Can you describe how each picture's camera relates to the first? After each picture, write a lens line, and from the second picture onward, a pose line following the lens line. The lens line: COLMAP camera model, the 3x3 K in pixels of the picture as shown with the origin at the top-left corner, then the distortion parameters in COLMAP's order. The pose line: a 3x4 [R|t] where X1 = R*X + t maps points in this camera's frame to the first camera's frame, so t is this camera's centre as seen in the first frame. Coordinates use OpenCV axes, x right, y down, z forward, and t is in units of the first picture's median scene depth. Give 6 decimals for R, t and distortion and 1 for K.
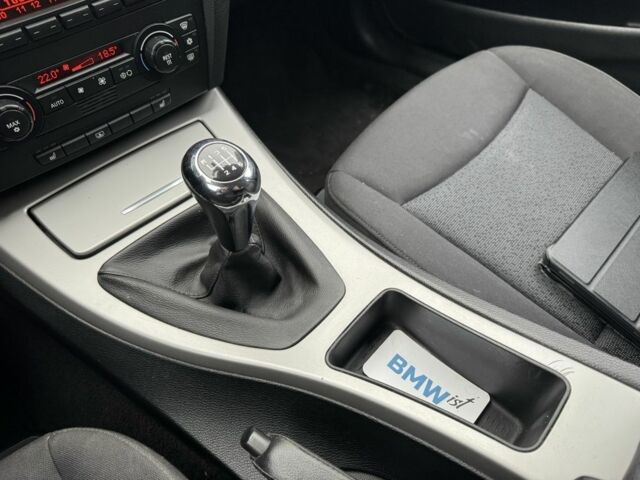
lens RADIAL K [[431.8, 0, 320.0], [0, 431.8, 240.0], [0, 0, 1]] dist [0.000842, -0.038362]
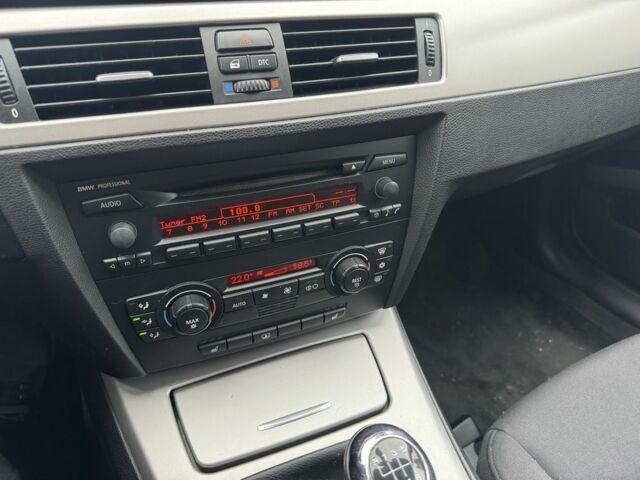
lens RADIAL K [[431.8, 0, 320.0], [0, 431.8, 240.0], [0, 0, 1]] dist [0.000842, -0.038362]
pose [[0.918111, 0.234449, -0.319540, -0.146013], [-0.324997, 0.906812, -0.268457, -0.225364], [0.226823, 0.350323, 0.908749, 0.079177]]
